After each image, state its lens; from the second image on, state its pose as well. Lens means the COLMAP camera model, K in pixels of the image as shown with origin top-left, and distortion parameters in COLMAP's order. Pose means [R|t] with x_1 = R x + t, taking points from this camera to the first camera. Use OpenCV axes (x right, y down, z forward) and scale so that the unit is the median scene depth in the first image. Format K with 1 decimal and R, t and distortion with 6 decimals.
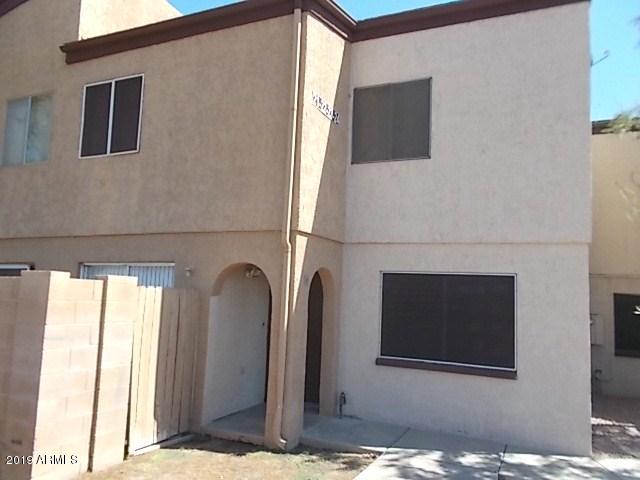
lens RADIAL K [[510.3, 0, 320.0], [0, 510.3, 240.0], [0, 0, 1]] dist [0.002657, -0.065524]
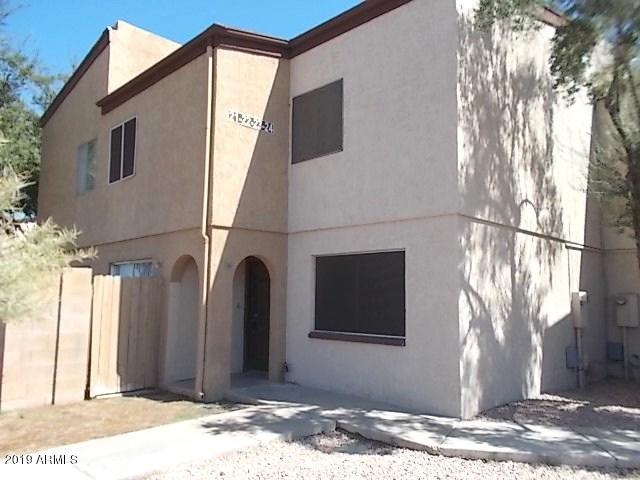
lens RADIAL K [[510.3, 0, 320.0], [0, 510.3, 240.0], [0, 0, 1]] dist [0.002657, -0.065524]
pose [[0.938465, -0.073541, -0.337454, 0.558112], [0.071036, 0.997278, -0.019783, 0.054195], [0.337990, -0.005405, 0.941134, -0.067653]]
